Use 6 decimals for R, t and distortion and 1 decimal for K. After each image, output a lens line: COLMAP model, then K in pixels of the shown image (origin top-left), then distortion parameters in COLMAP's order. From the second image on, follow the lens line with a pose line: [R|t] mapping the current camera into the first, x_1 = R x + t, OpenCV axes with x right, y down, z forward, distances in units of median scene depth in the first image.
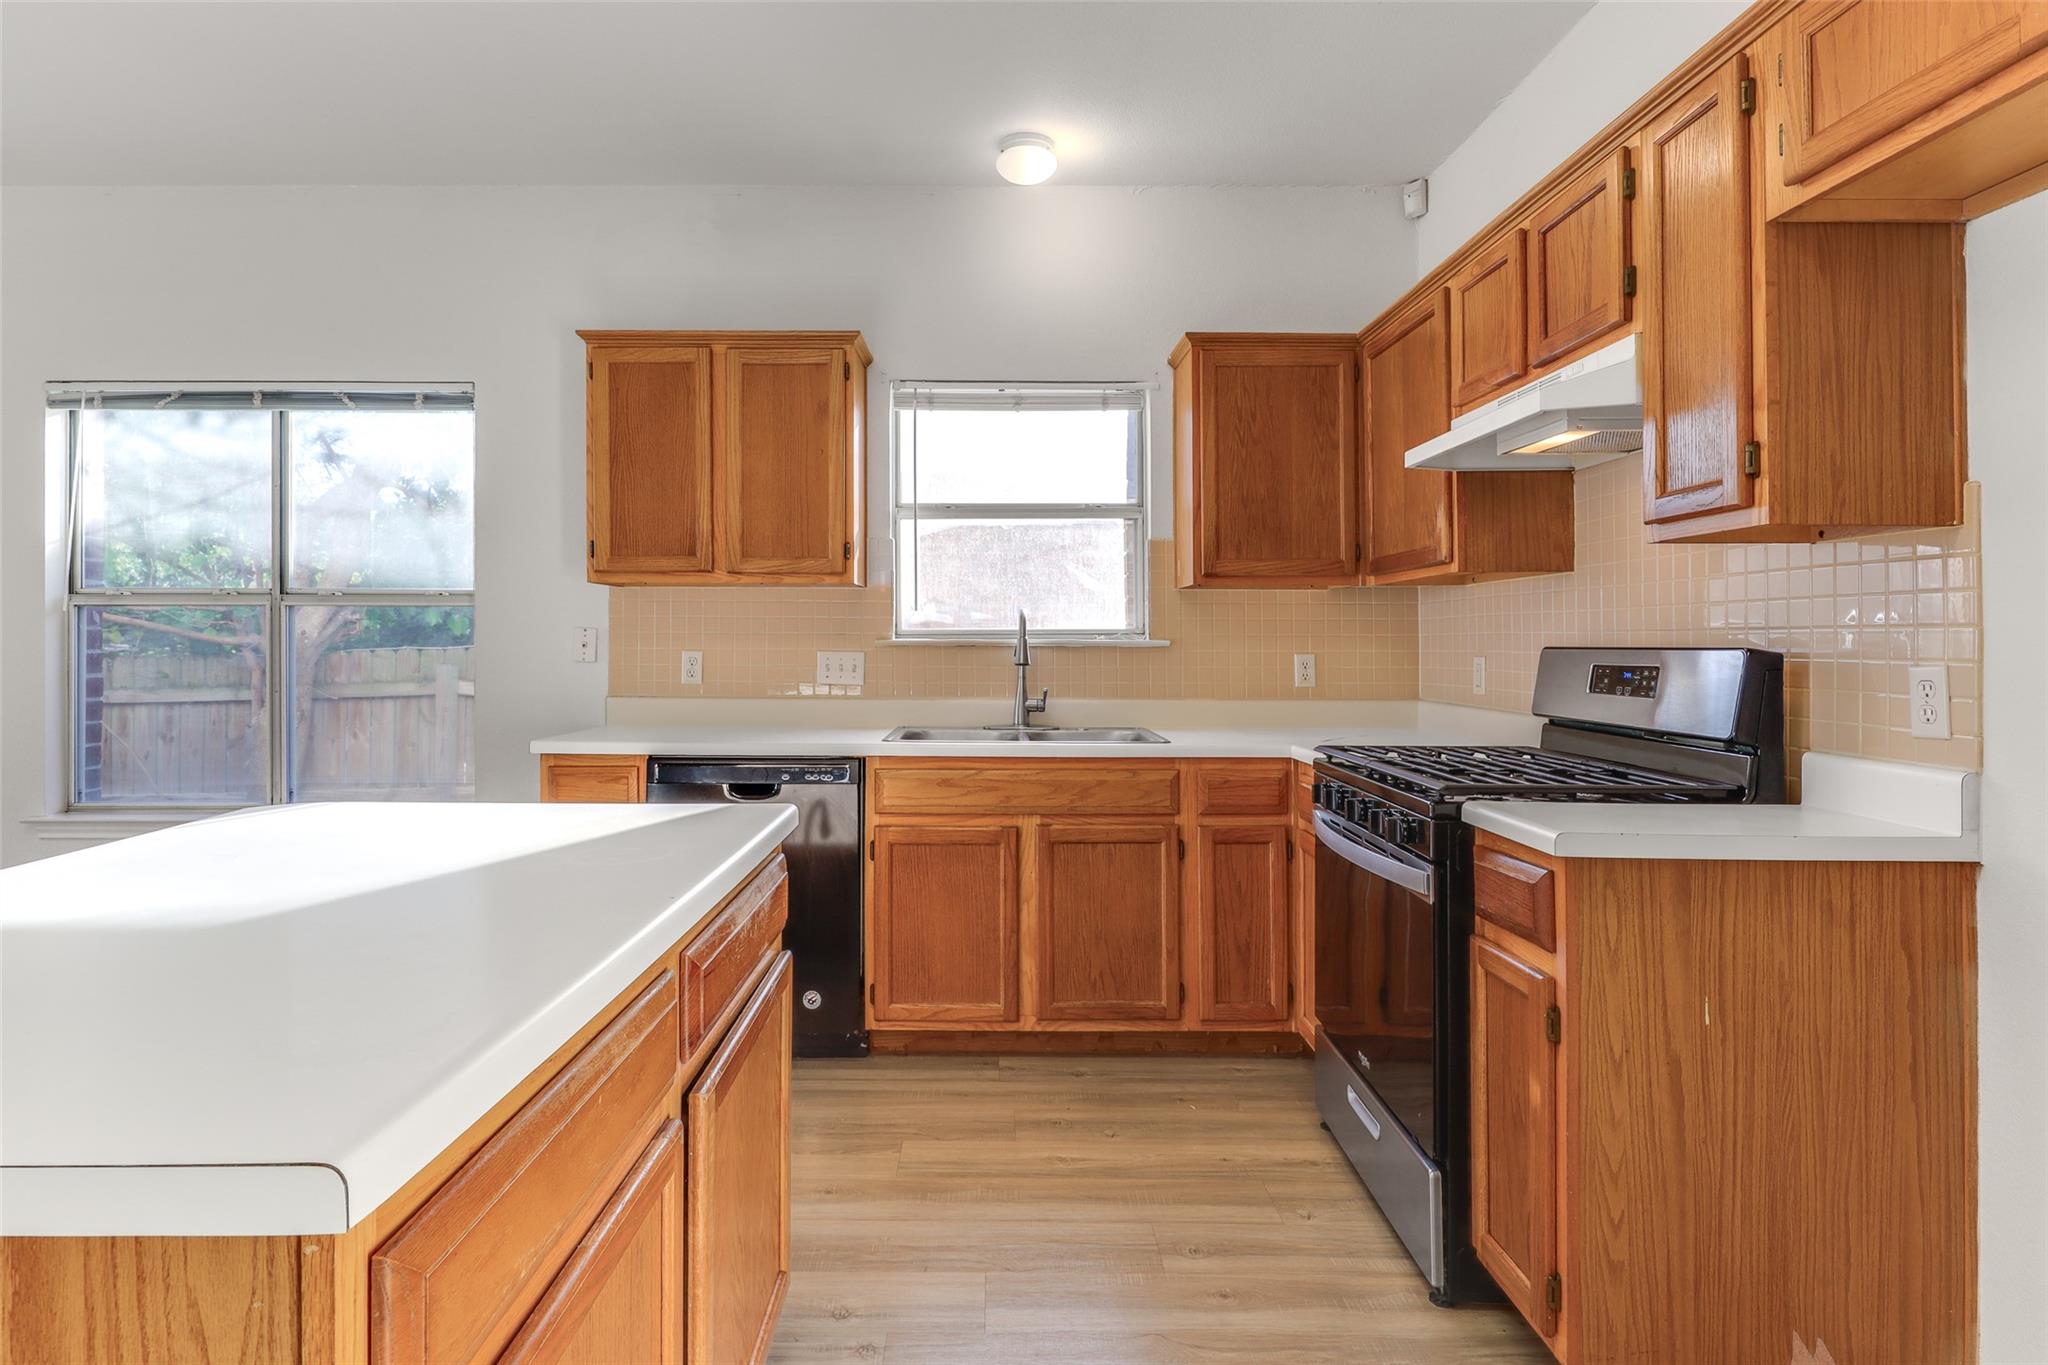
lens RADIAL K [[1070.3, 0, 1021.2], [0, 1070.3, 633.2], [0, 0, 1]] dist [0.000500, -0.000244]
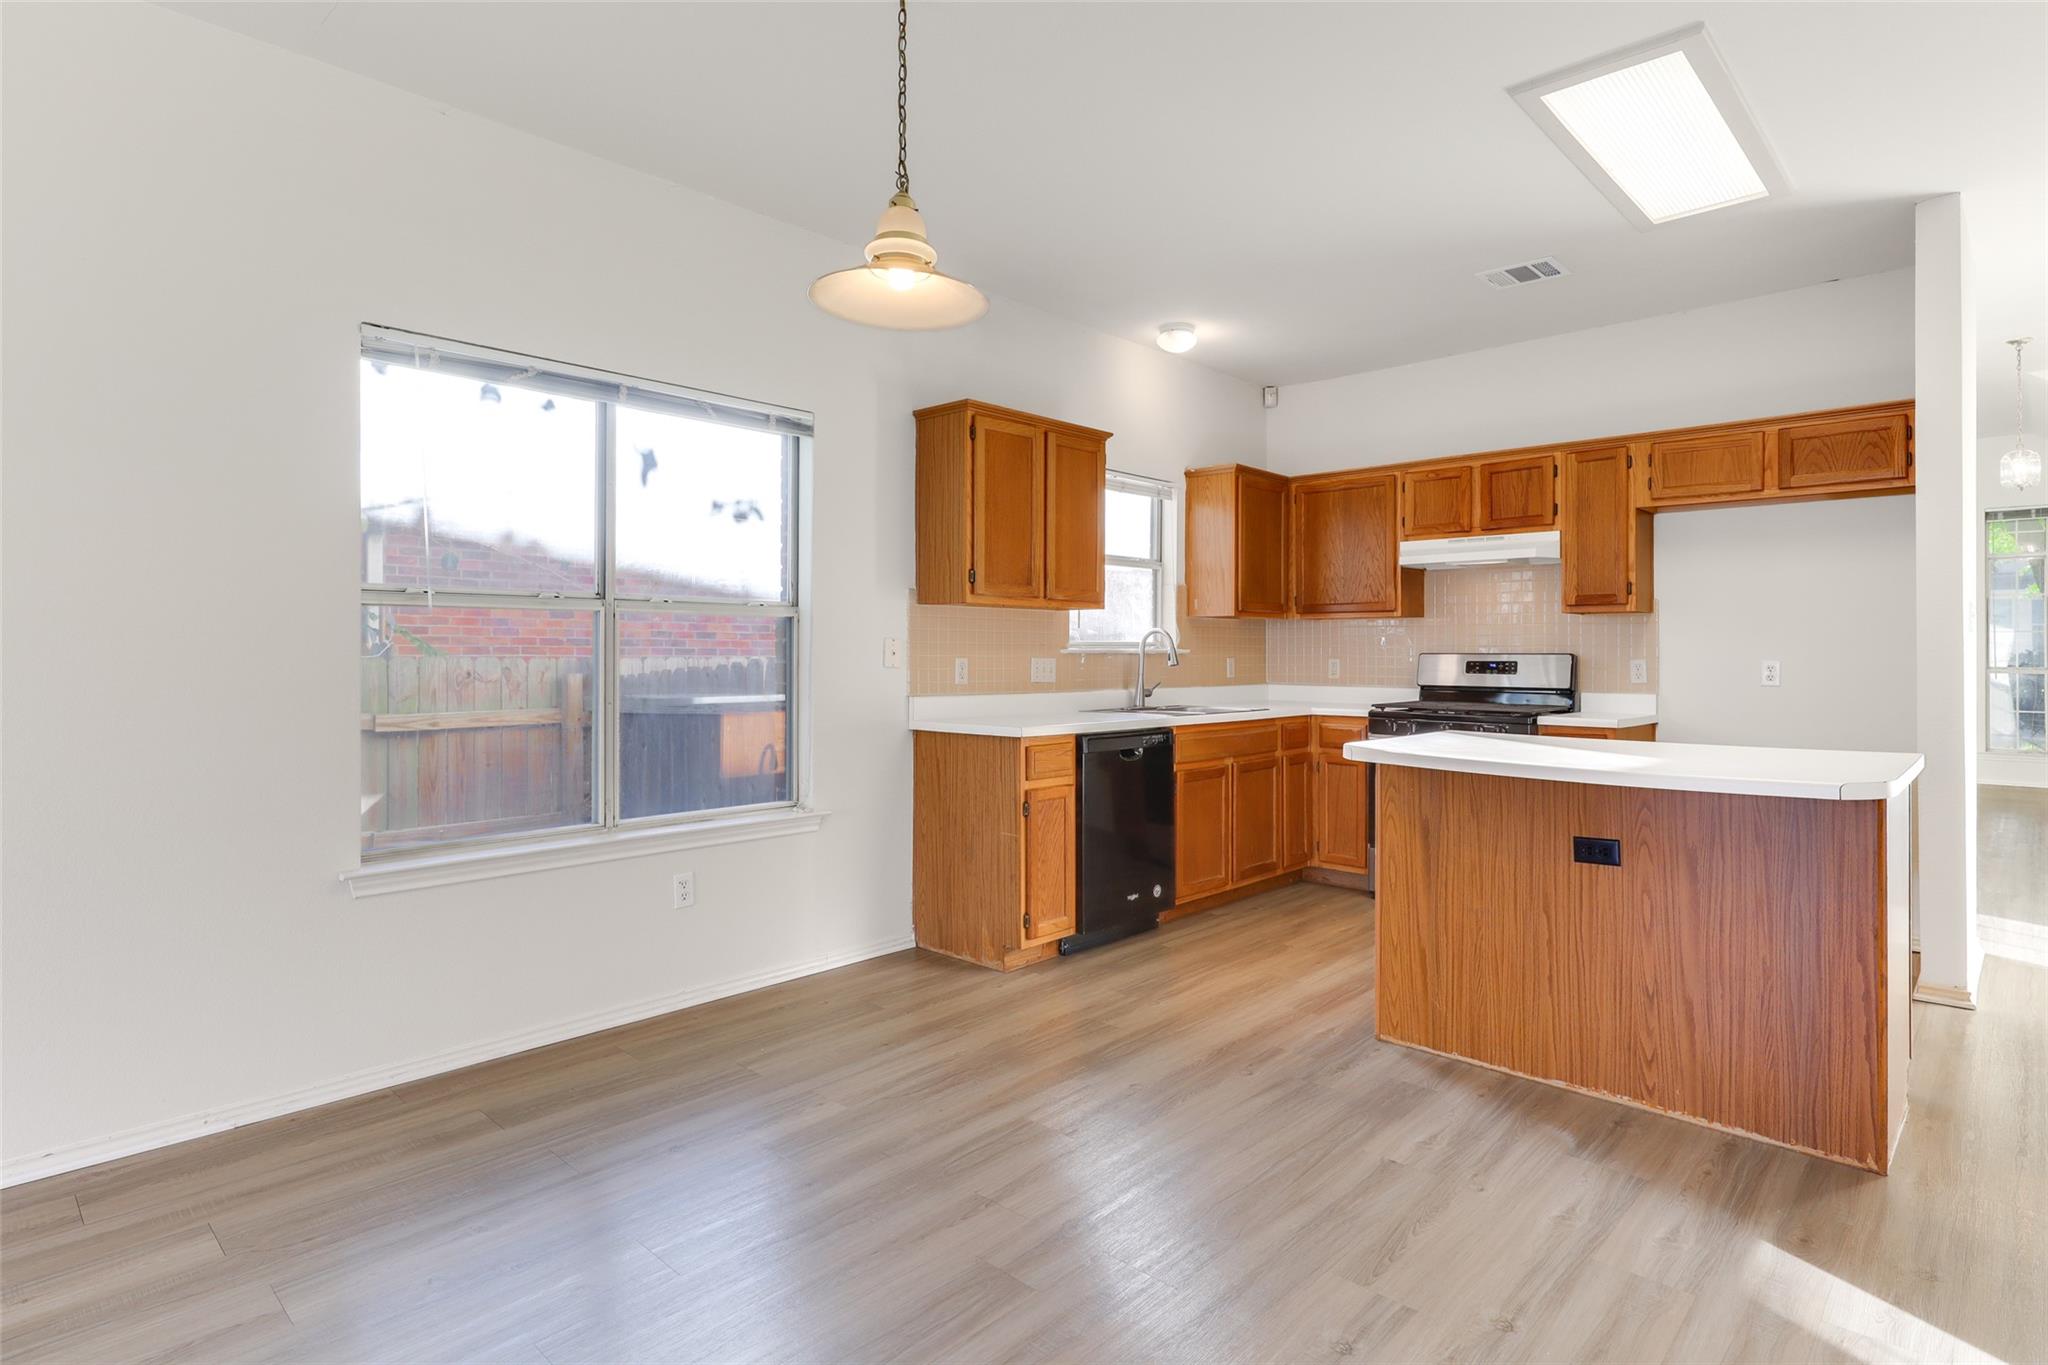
lens RADIAL K [[1039.3, 0, 1028.8], [0, 1039.3, 638.1], [0, 0, 1]] dist [0.003214, -0.000778]
pose [[0.689087, 0.007772, 0.724636, -1.231549], [-0.007441, 0.999966, -0.003649, -0.002633], [-0.724640, -0.002878, 0.689122, 0.122287]]
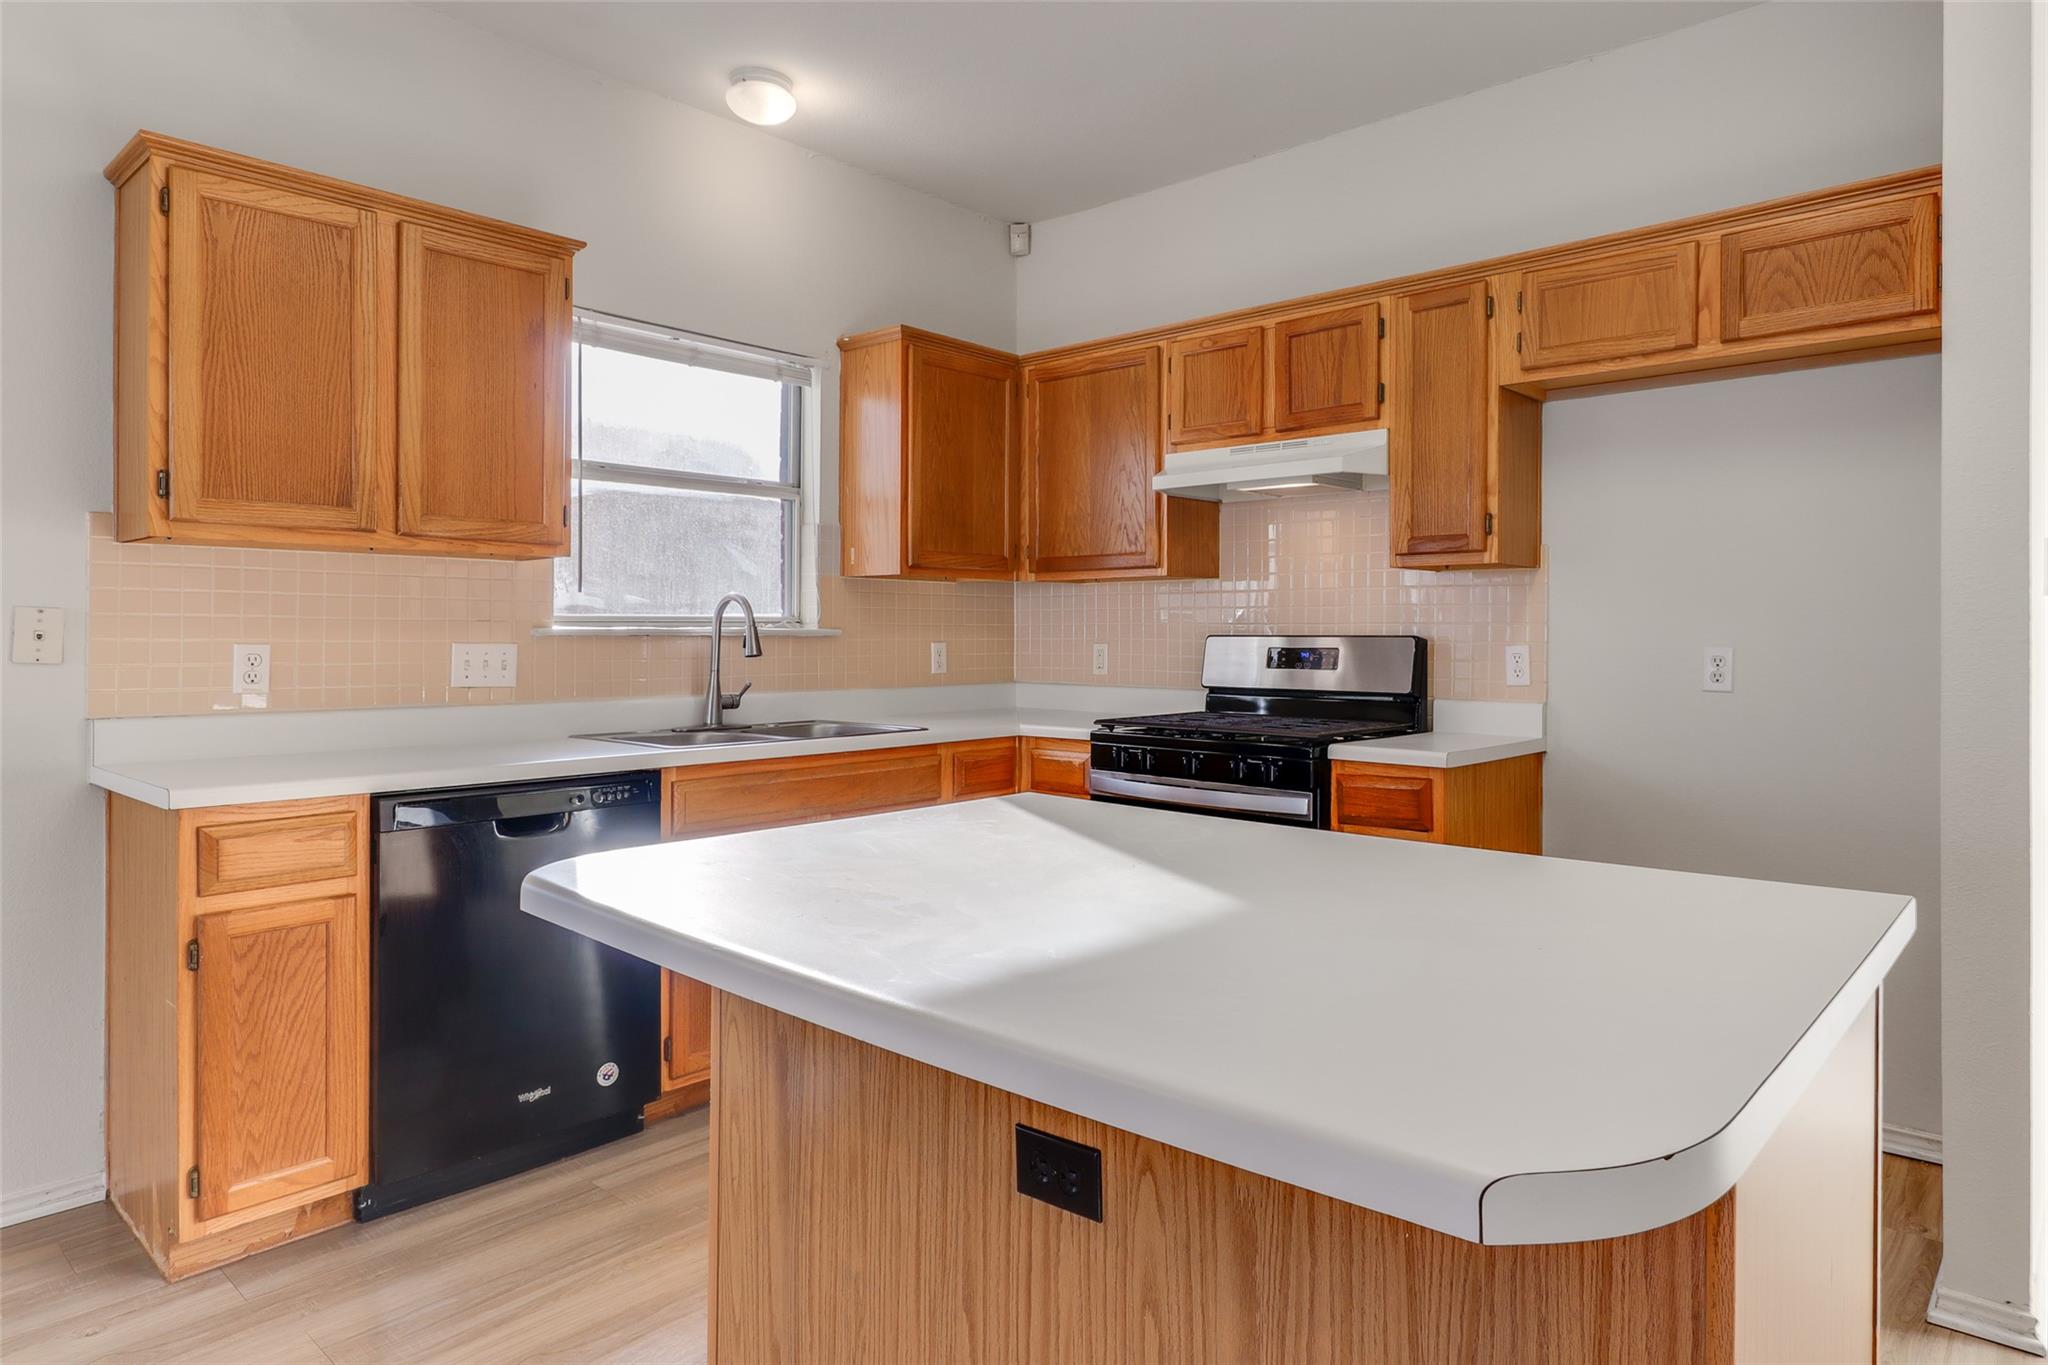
lens RADIAL K [[1190.6, 0, 1085.8], [0, 1190.6, 632.8], [0, 0, 1]] dist [0.005053, 0.000467]
pose [[0.650095, -0.001749, 0.759851, -0.583960], [-0.007314, 0.999937, 0.008559, -0.000984], [-0.759818, -0.011122, 0.650041, 0.132525]]
